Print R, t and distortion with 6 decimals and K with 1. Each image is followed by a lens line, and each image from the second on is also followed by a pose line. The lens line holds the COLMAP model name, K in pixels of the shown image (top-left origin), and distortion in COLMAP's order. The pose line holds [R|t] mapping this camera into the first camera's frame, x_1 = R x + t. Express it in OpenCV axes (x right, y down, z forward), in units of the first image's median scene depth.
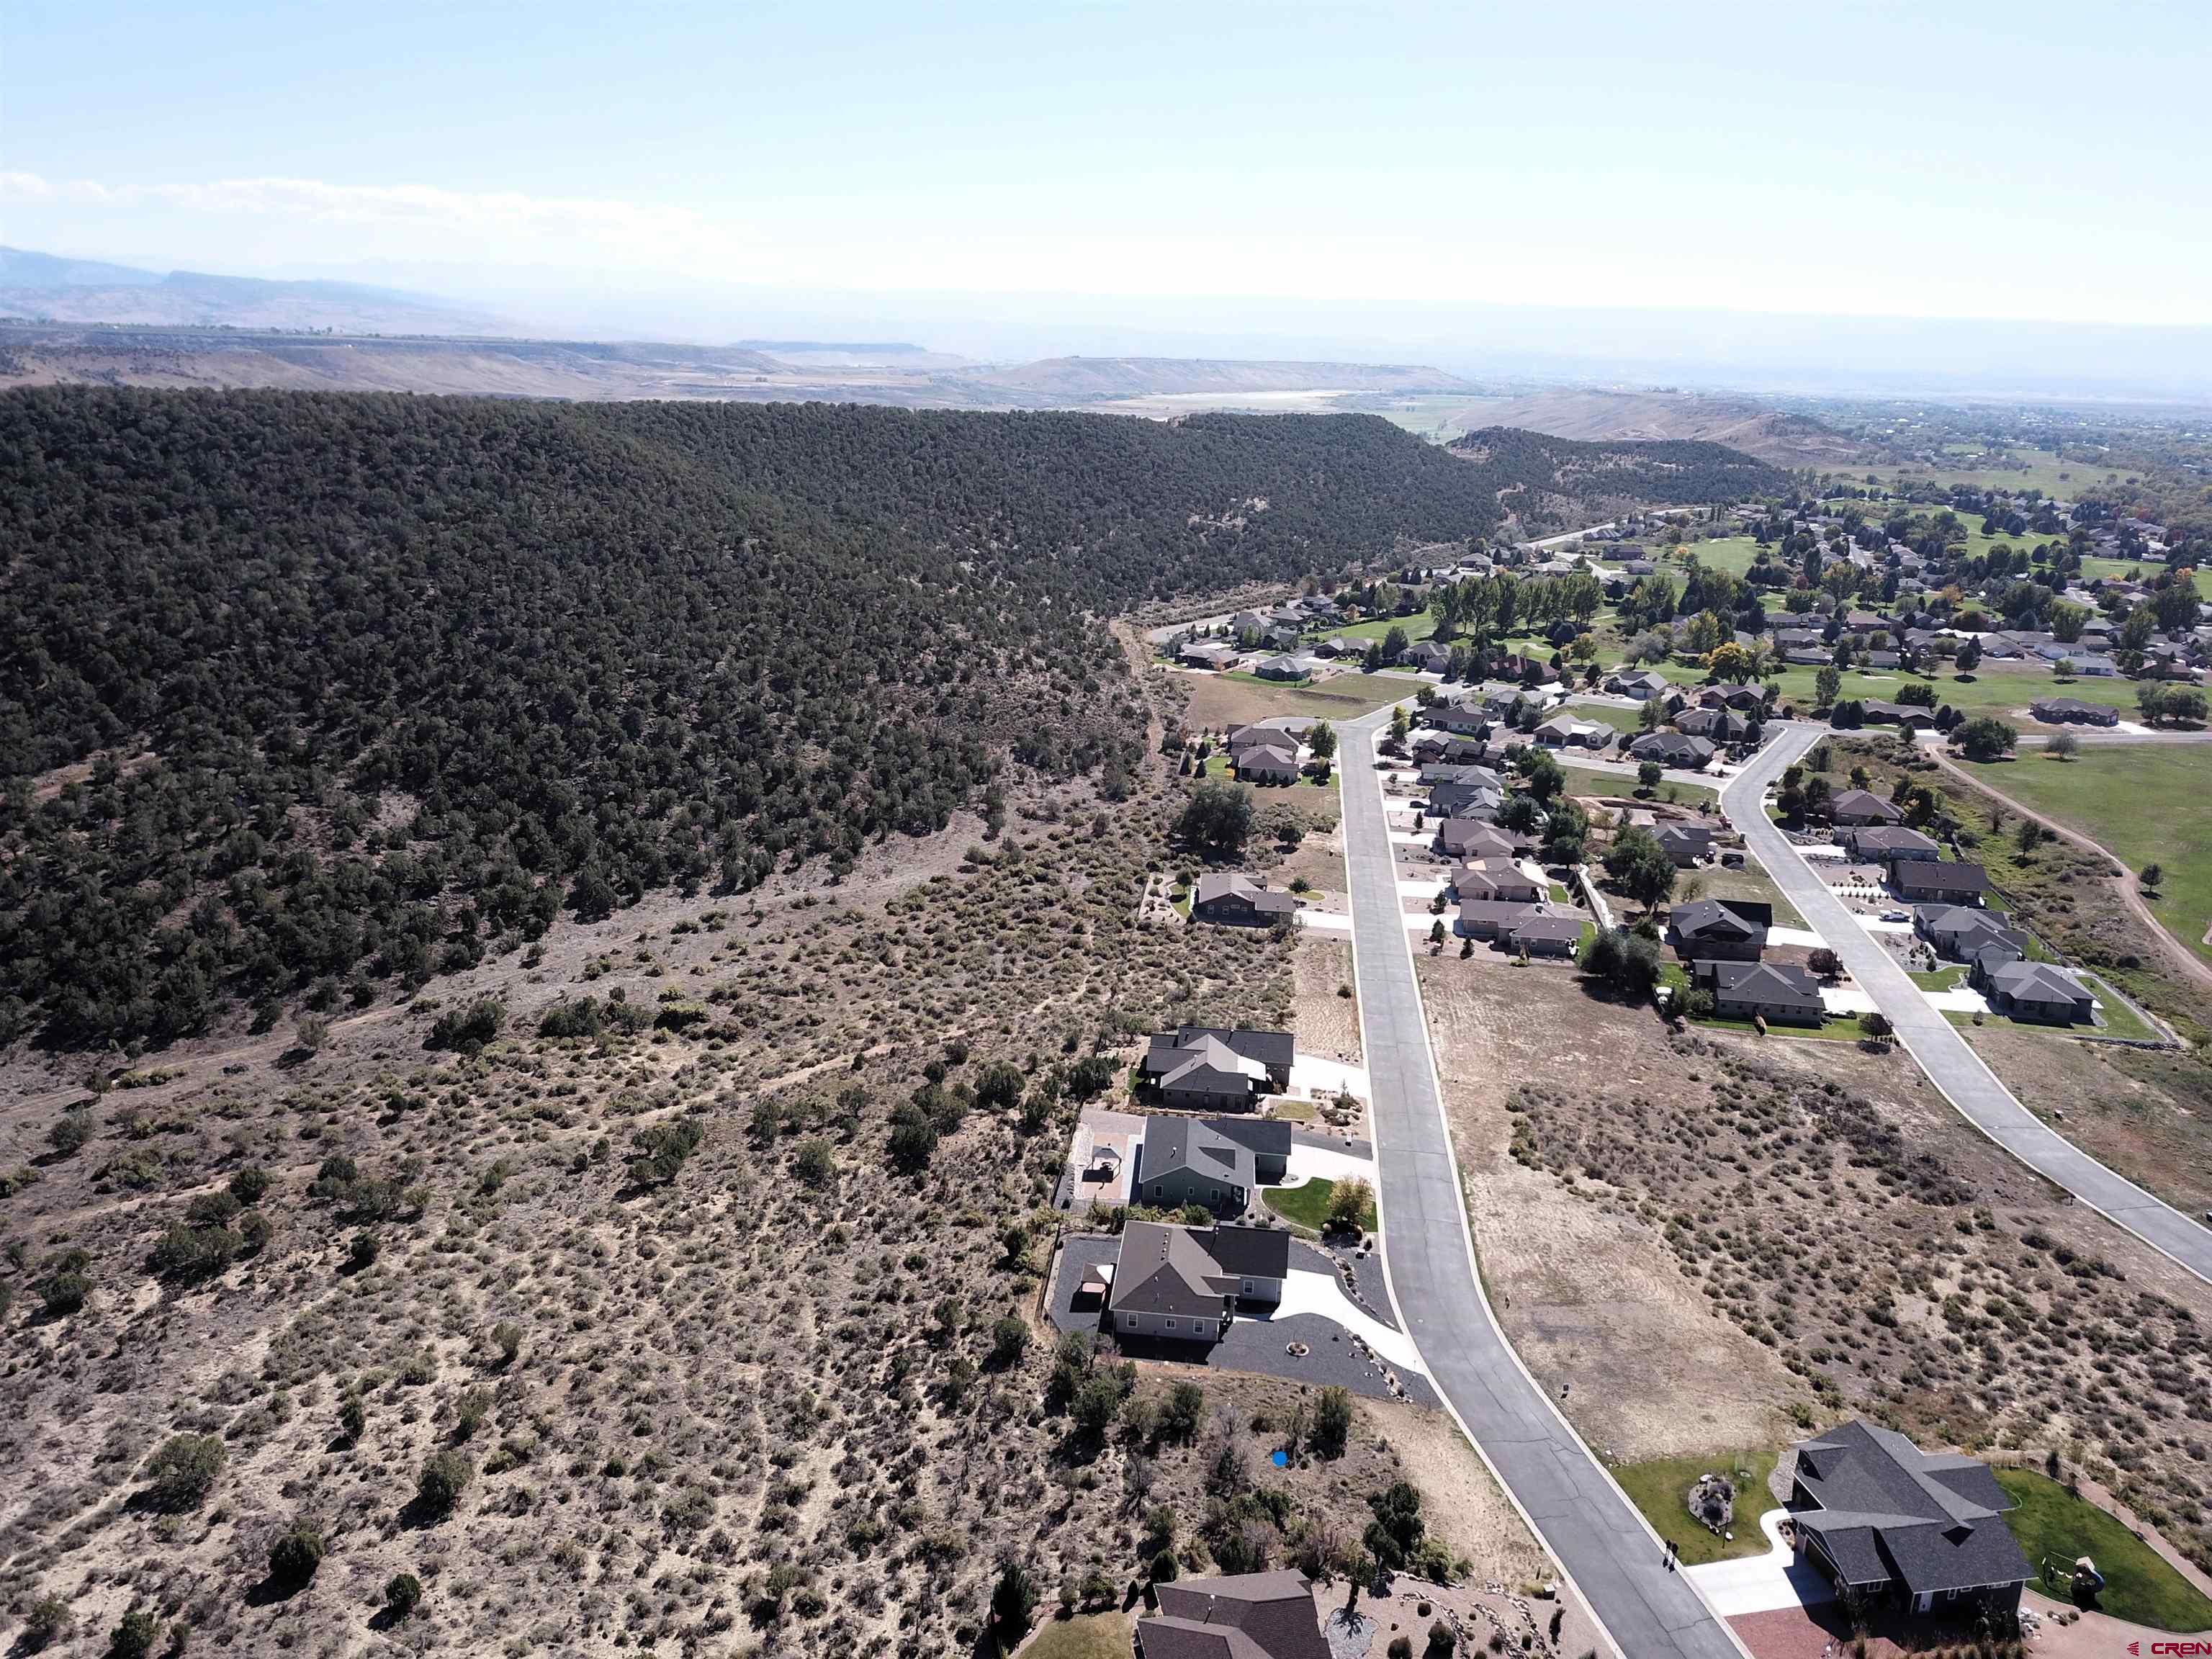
lens RADIAL K [[1699.8, 0, 1102.7], [0, 1699.8, 831.8], [0, 0, 1]] dist [0.038839, -0.041250]
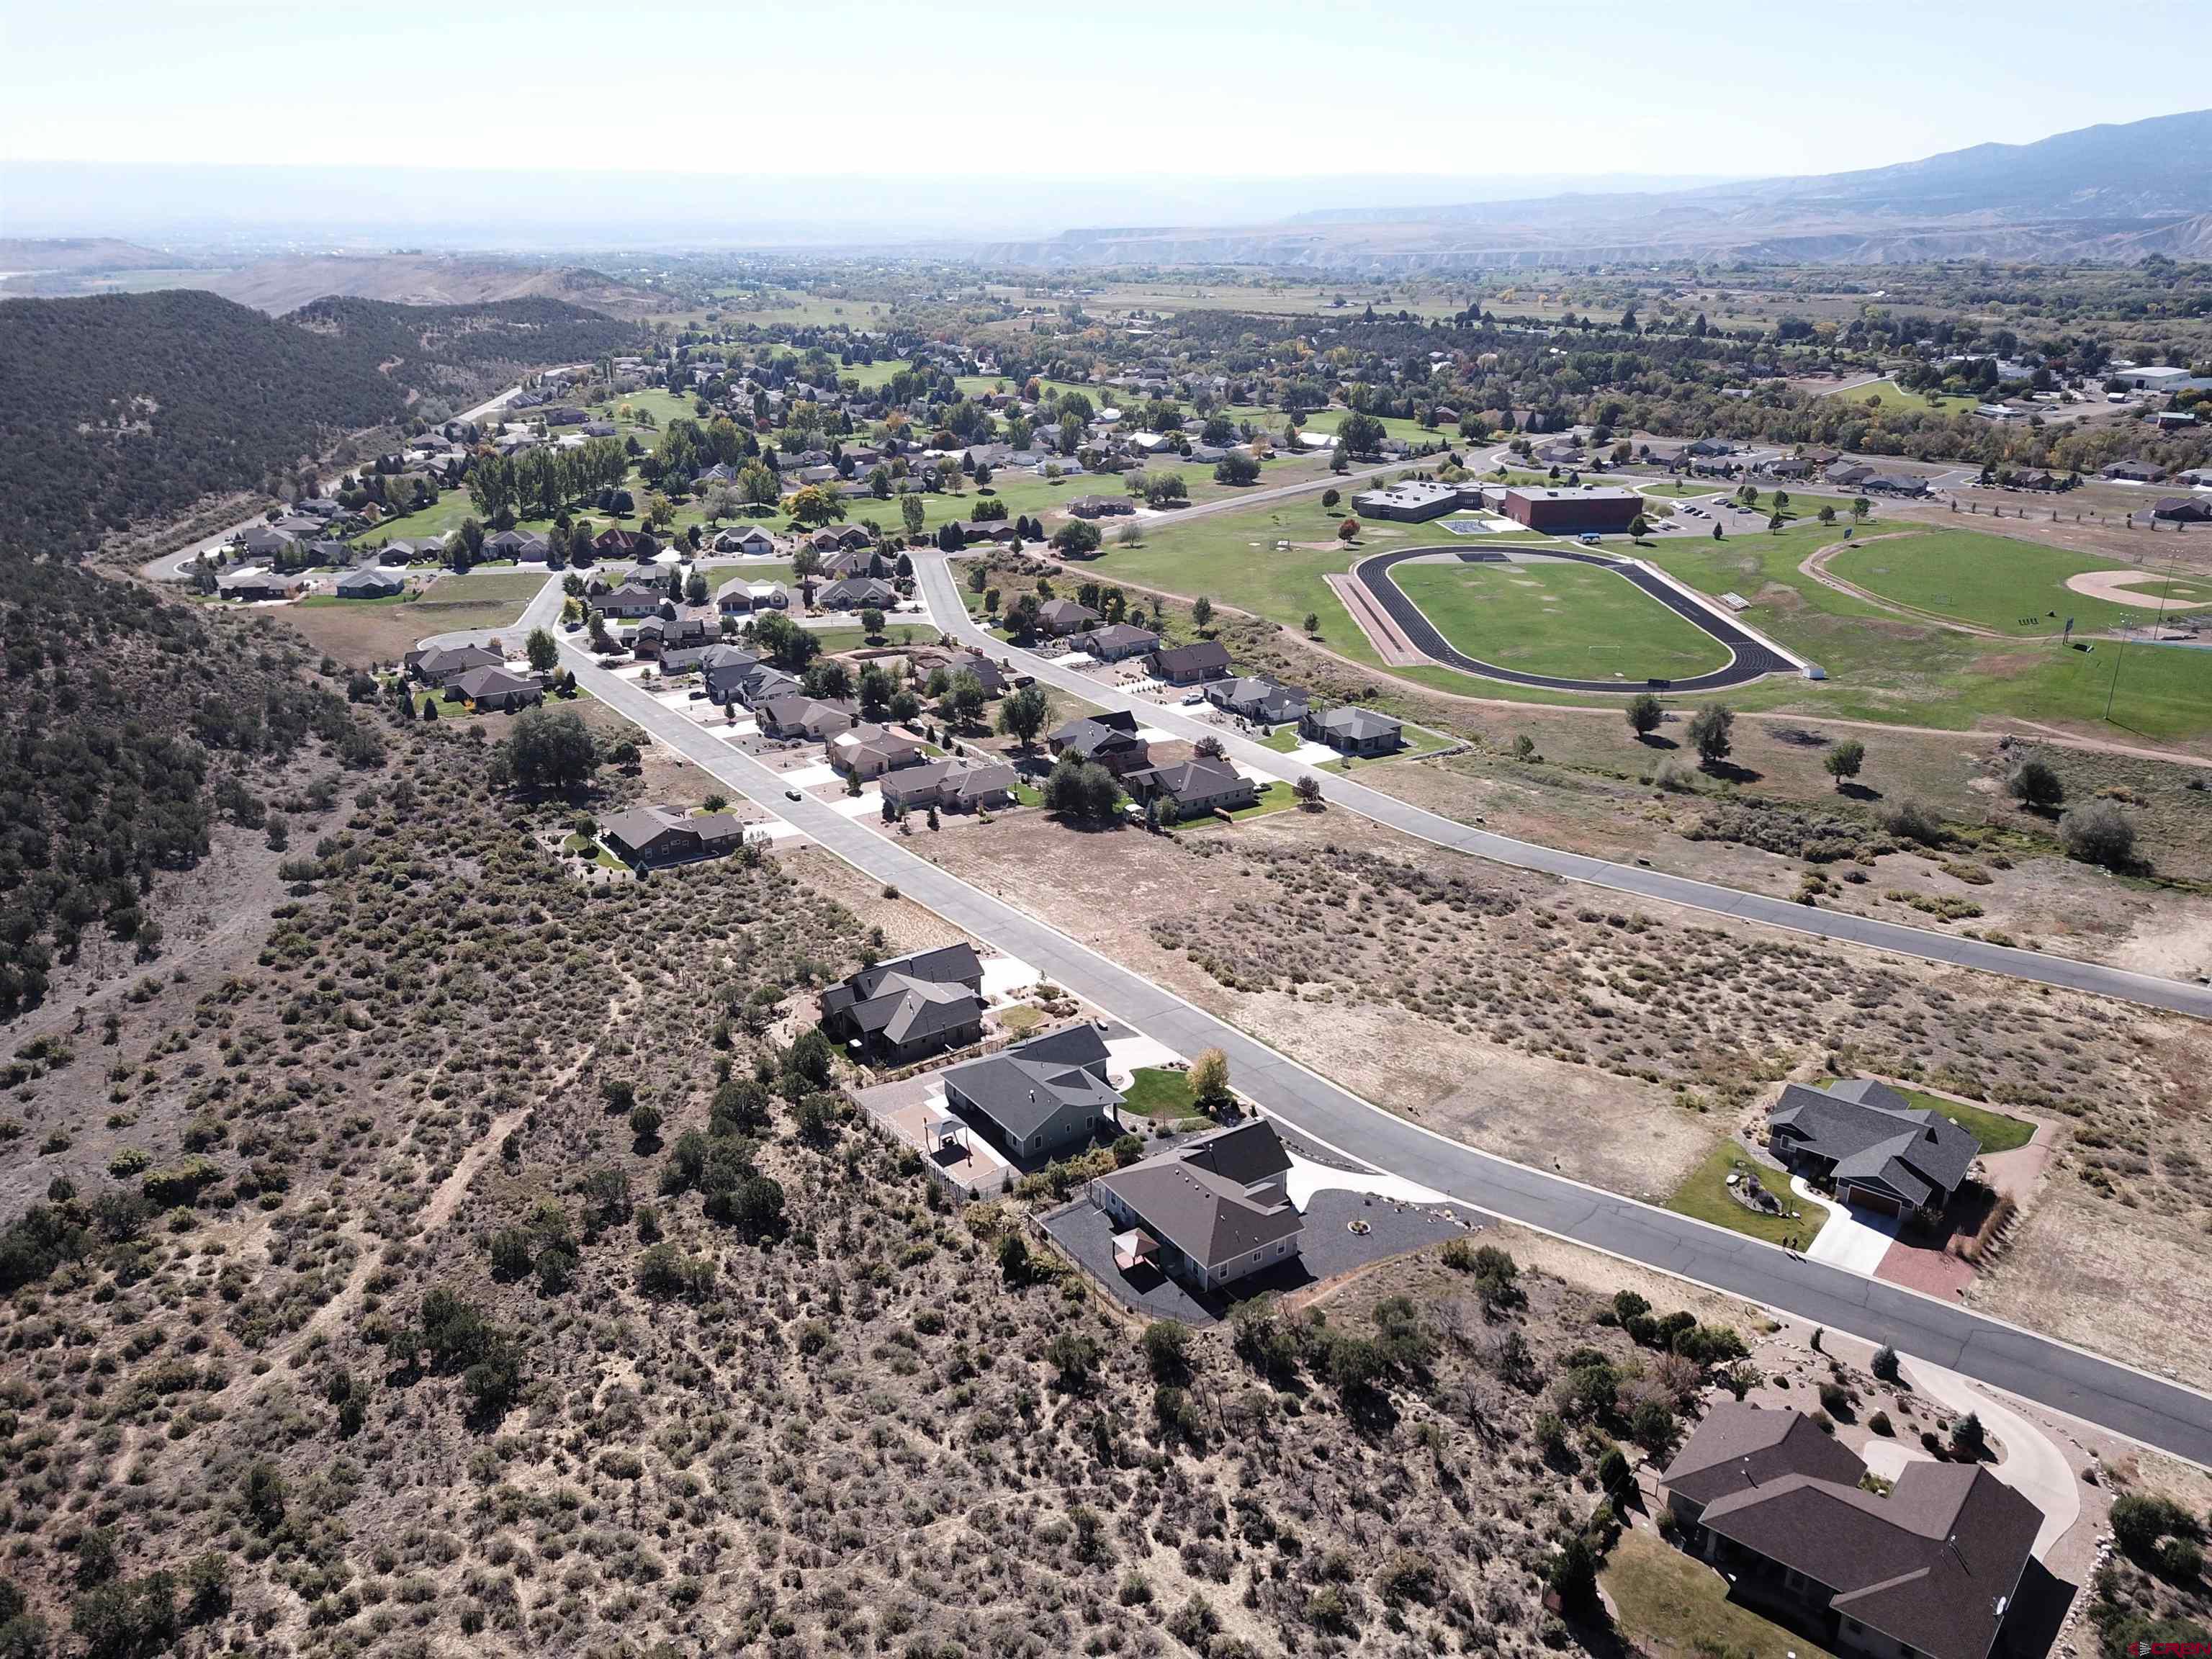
lens RADIAL K [[1699.8, 0, 1109.6], [0, 1699.8, 828.8], [0, 0, 1]] dist [0.038839, -0.041250]
pose [[0.764053, -0.253387, 0.593311, -0.276219], [0.209517, 0.967251, 0.143276, -0.041870], [-0.610184, 0.014838, 0.792120, 0.183907]]
